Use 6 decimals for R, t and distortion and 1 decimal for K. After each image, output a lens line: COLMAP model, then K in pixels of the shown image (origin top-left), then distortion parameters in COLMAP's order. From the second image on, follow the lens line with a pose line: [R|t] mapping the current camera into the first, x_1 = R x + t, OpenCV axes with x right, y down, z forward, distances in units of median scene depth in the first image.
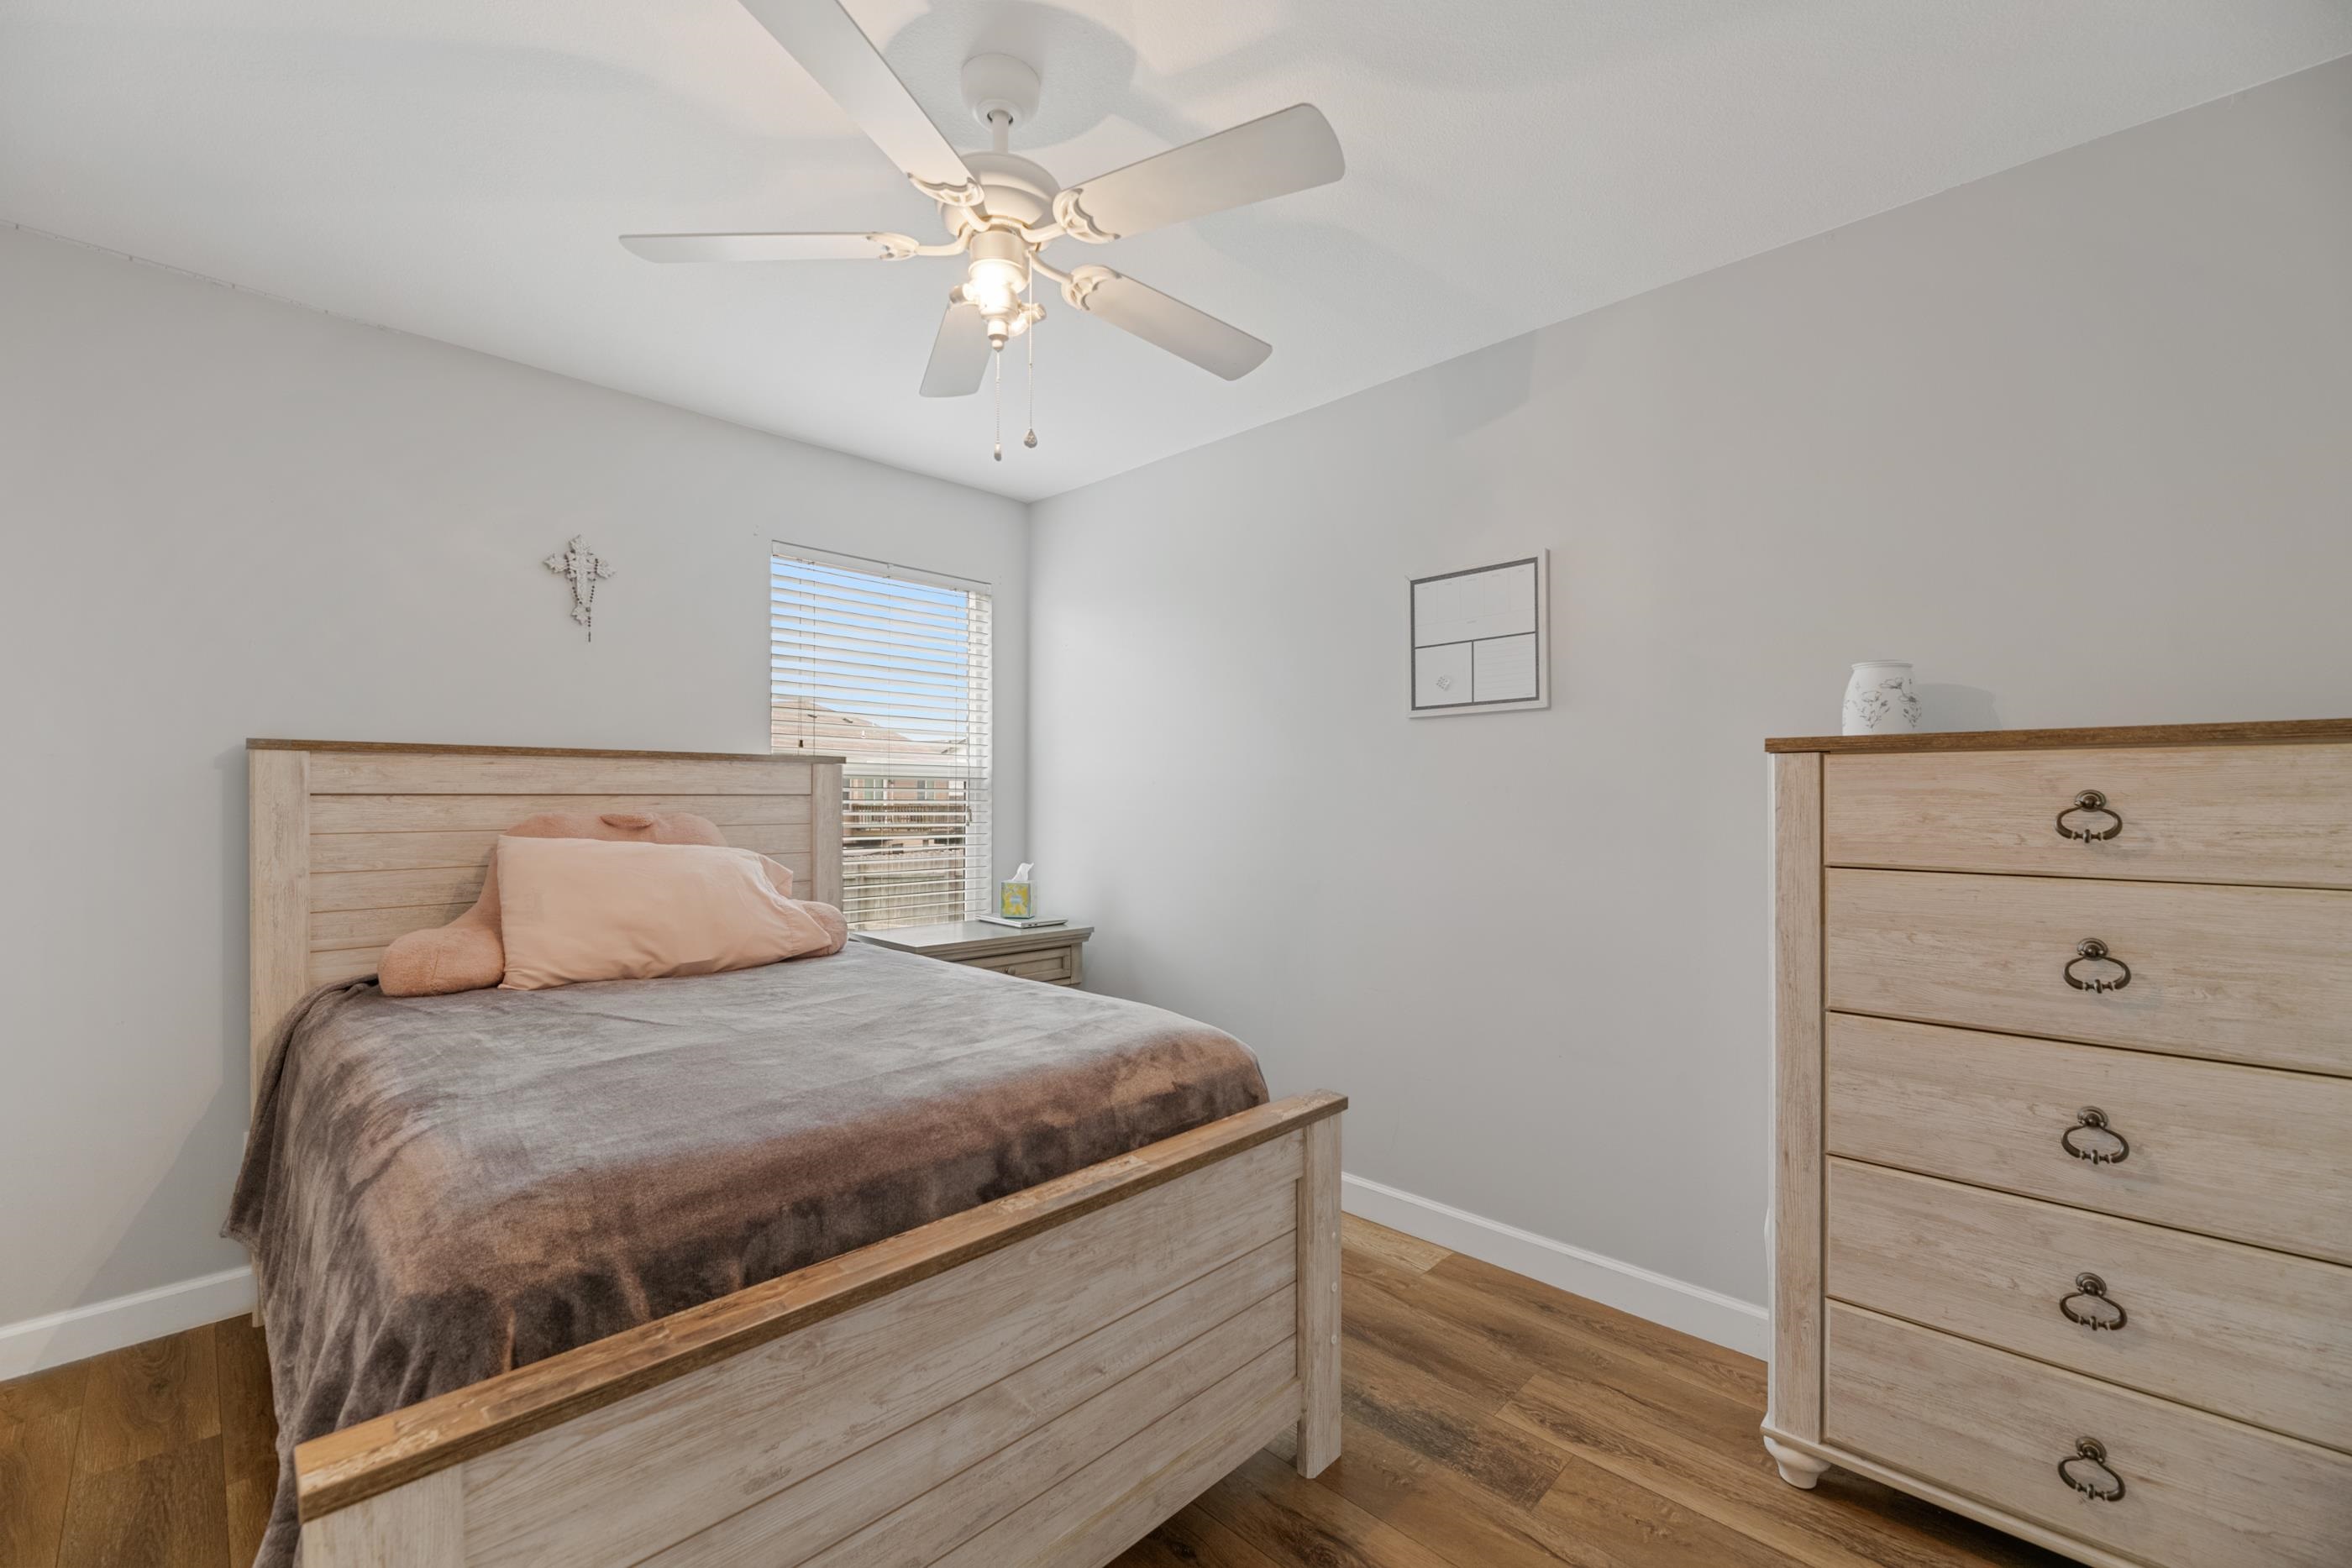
lens RADIAL K [[955.6, 0, 1177.2], [0, 955.6, 787.8], [0, 0, 1]] dist [-0.000636, -0.000567]
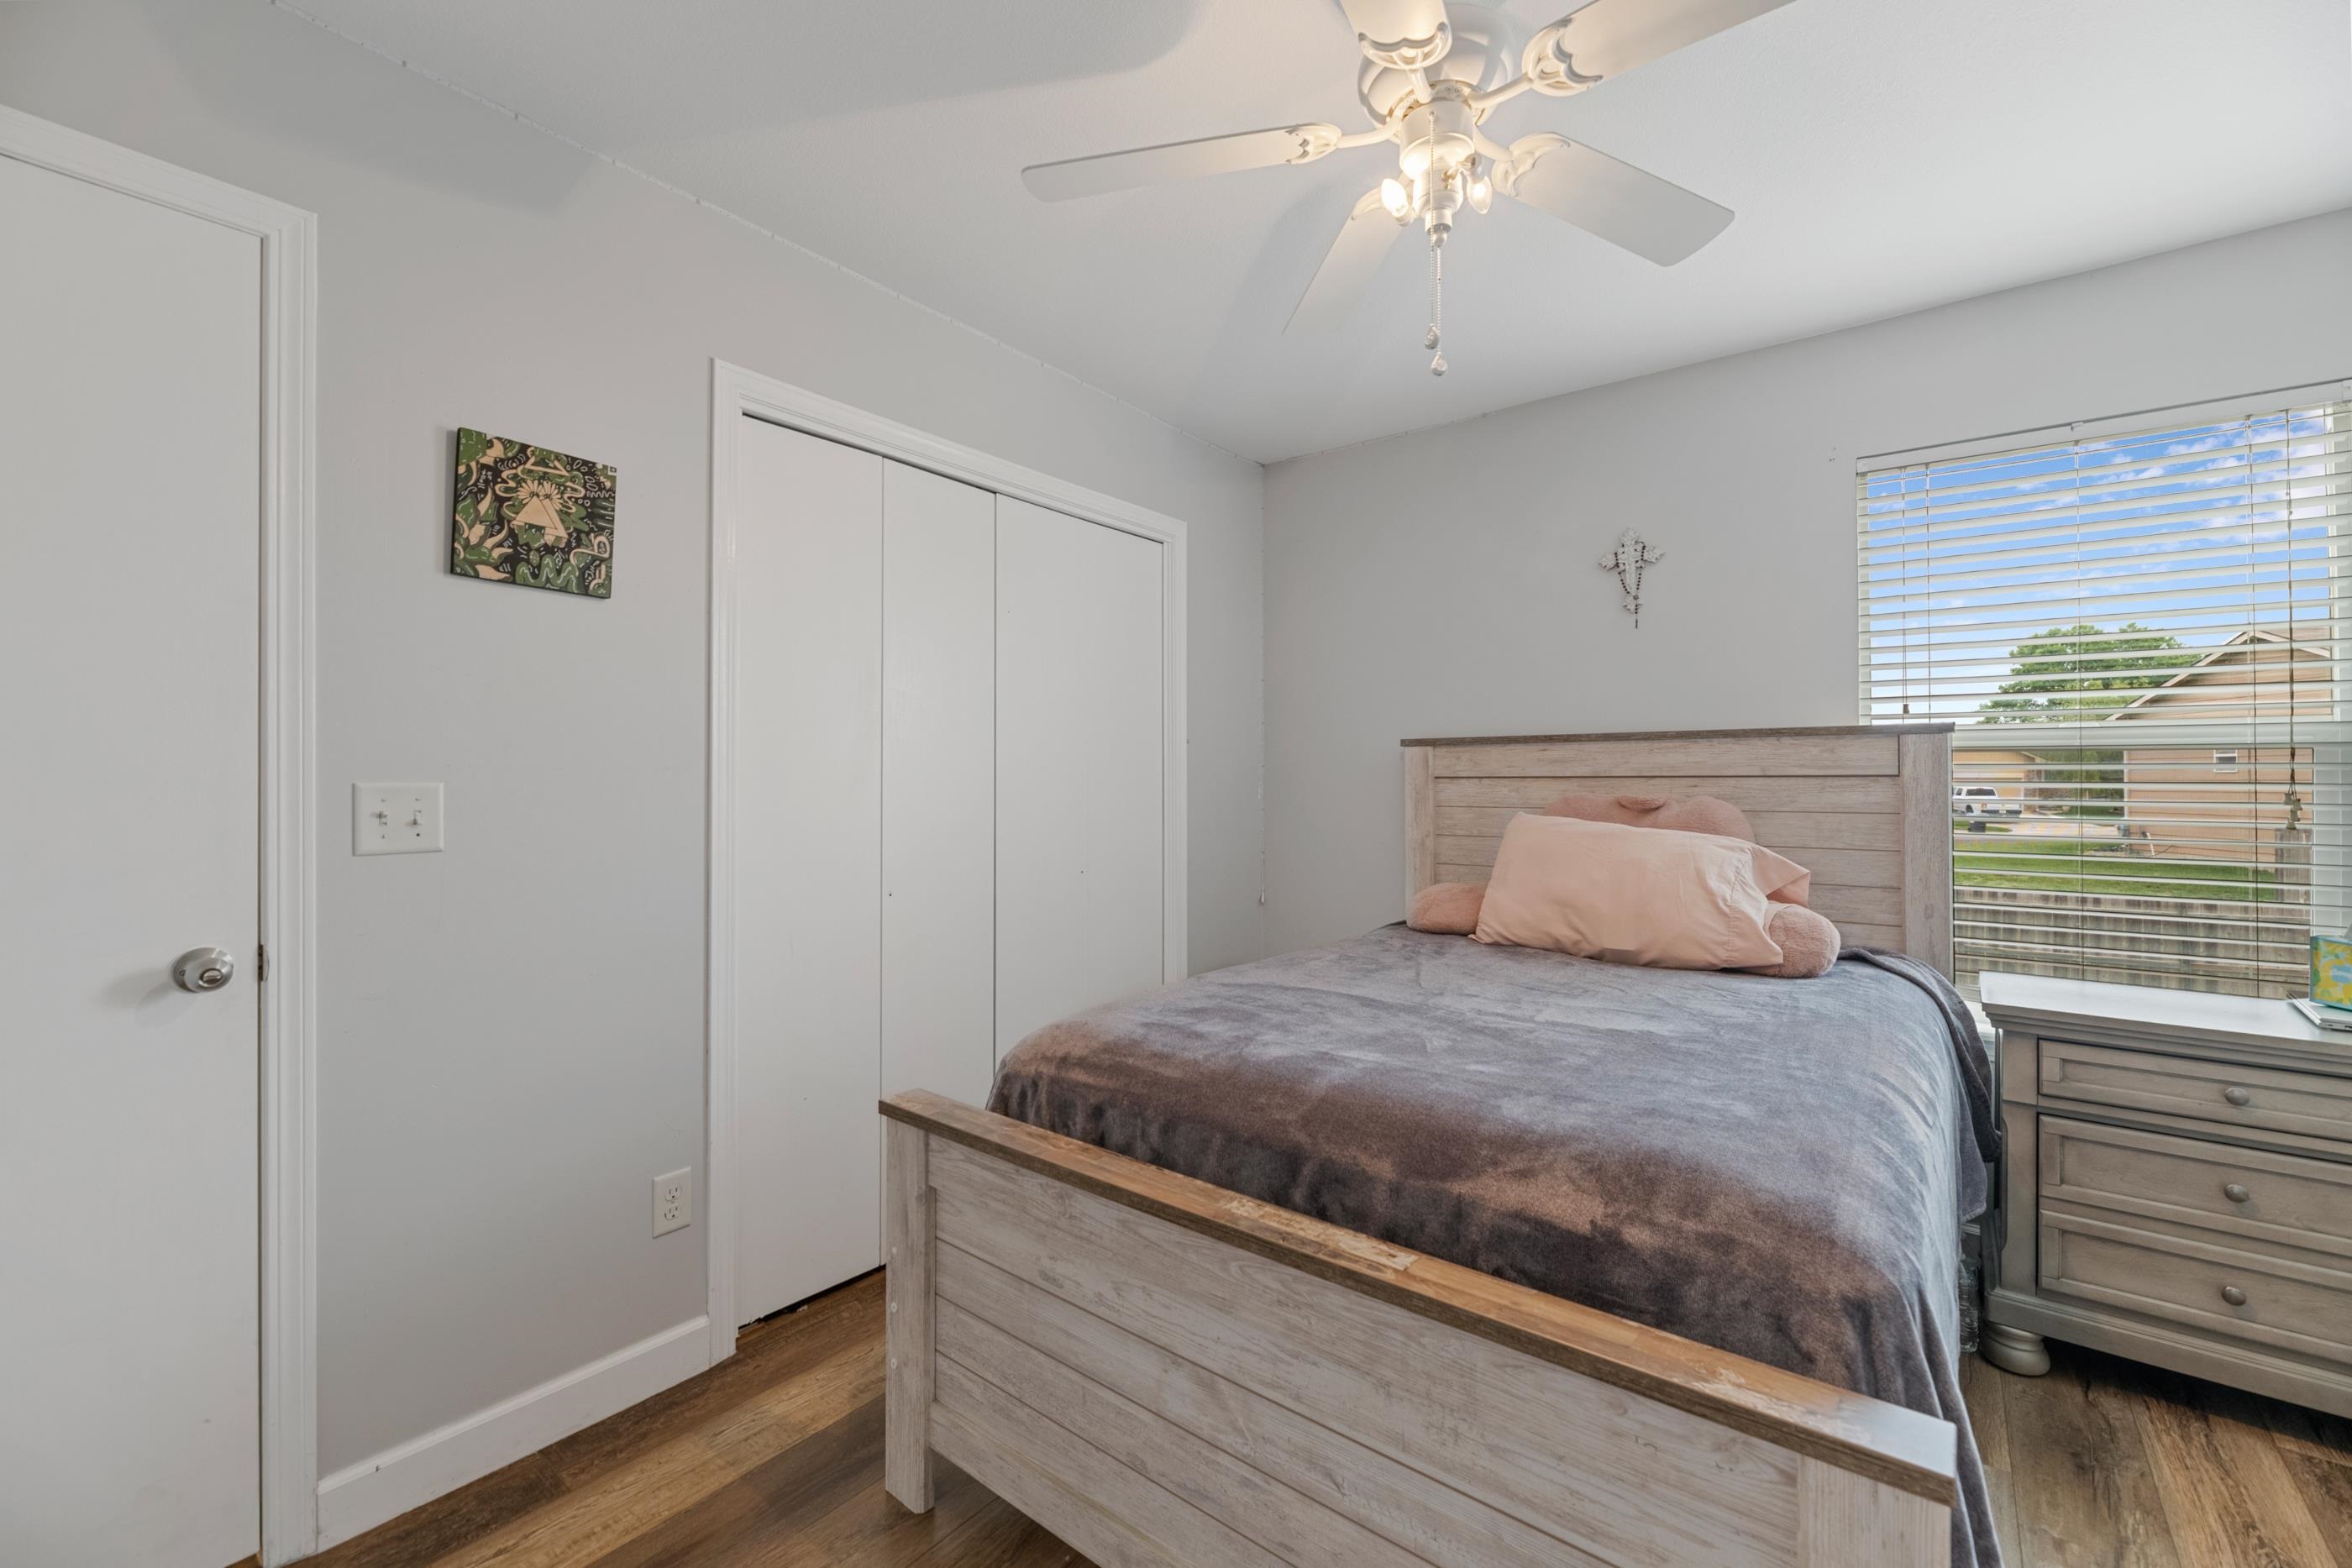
lens RADIAL K [[955.6, 0, 1177.2], [0, 955.6, 787.8], [0, 0, 1]] dist [-0.000636, -0.000567]
pose [[0.109962, 0.003545, -0.993930, 0.429420], [0.005953, 0.999973, 0.004225, 0.013697], [0.993918, -0.006382, 0.109938, 0.481644]]
